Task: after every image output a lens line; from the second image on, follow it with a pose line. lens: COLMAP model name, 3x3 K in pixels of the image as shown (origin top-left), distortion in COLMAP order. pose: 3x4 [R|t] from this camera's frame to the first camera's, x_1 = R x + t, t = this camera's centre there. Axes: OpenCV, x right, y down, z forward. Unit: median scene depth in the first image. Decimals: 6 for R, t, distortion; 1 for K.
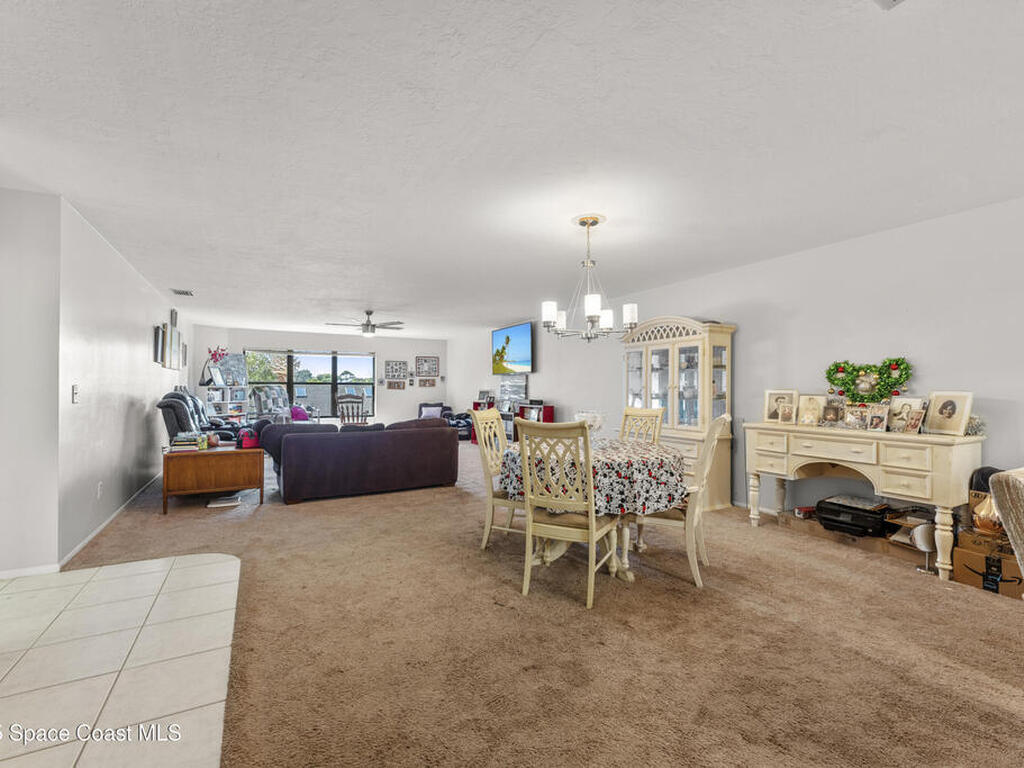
lens RADIAL K [[467.0, 0, 506.2], [0, 467.0, 381.3], [0, 0, 1]] dist [-0.000499, 0.000388]
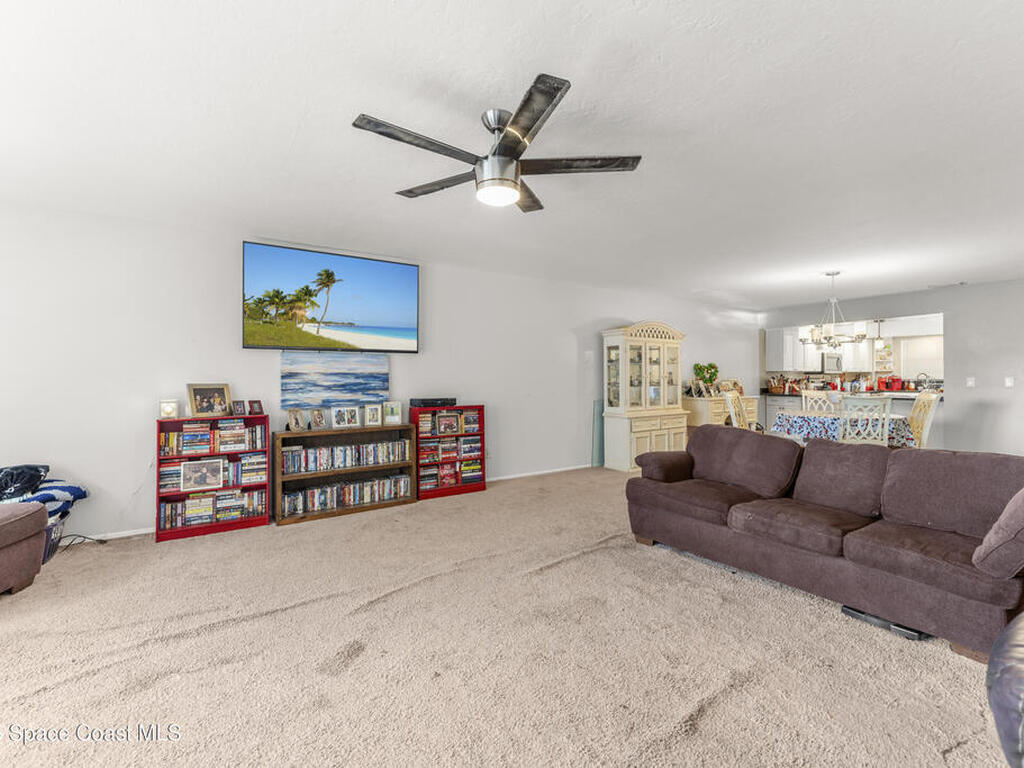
lens RADIAL K [[461.2, 0, 506.9], [0, 461.2, 376.9], [0, 0, 1]] dist [-0.001445, -0.000139]
pose [[-0.101154, -0.009391, 0.994826, -0.480018], [-0.017003, 0.999826, 0.007709, 0.006133], [-0.994726, -0.016135, -0.101296, 0.843669]]
